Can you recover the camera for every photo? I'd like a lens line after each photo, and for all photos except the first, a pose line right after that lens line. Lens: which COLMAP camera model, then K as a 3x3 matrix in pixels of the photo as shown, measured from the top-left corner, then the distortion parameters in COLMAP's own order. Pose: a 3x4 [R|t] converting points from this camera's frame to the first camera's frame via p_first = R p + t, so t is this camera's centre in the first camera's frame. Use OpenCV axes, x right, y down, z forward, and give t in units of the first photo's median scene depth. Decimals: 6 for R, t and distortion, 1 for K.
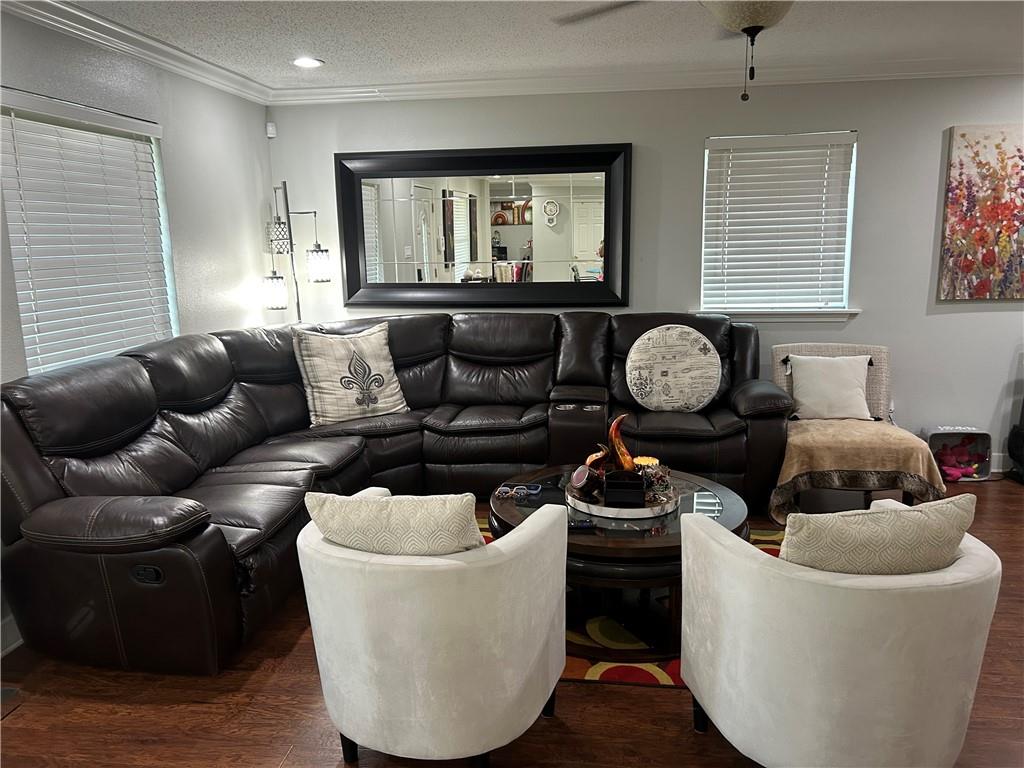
lens RADIAL K [[767.3, 0, 510.0], [0, 767.3, 382.4], [0, 0, 1]] dist [0.053911, -0.065657]
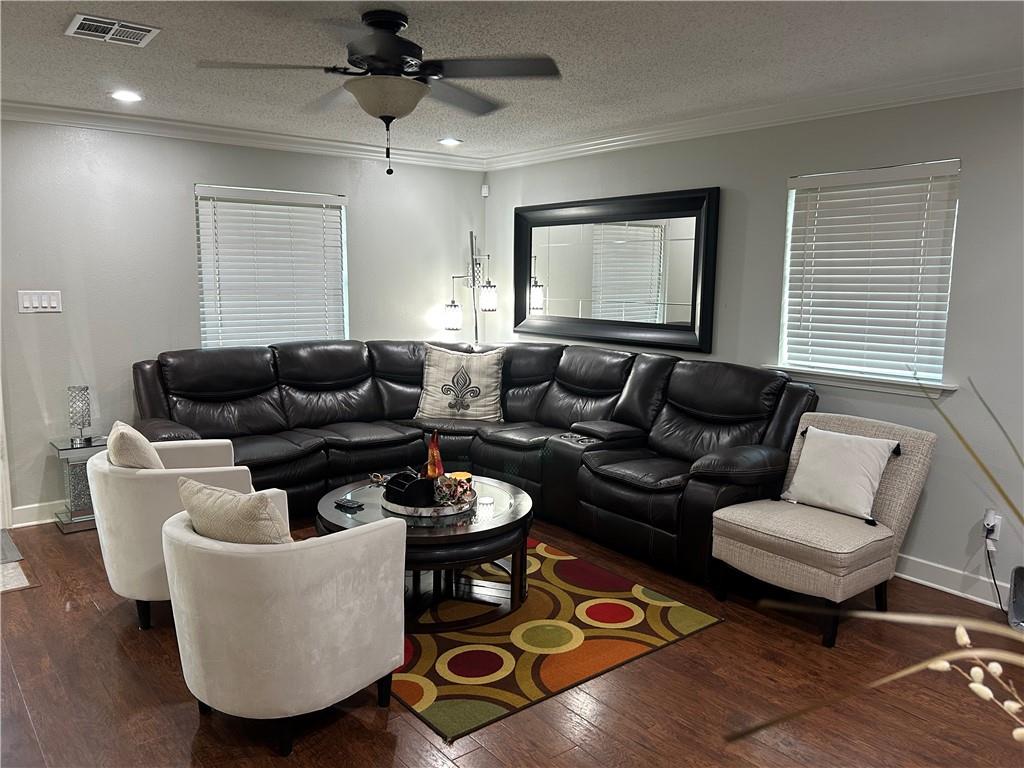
lens RADIAL K [[767.3, 0, 503.8], [0, 767.3, 386.1], [0, 0, 1]] dist [0.053911, -0.065657]
pose [[0.723699, 0.124187, -0.678850, 0.659399], [-0.150123, 0.988449, 0.020783, -0.042114], [0.673589, 0.086870, 0.733983, 0.125976]]
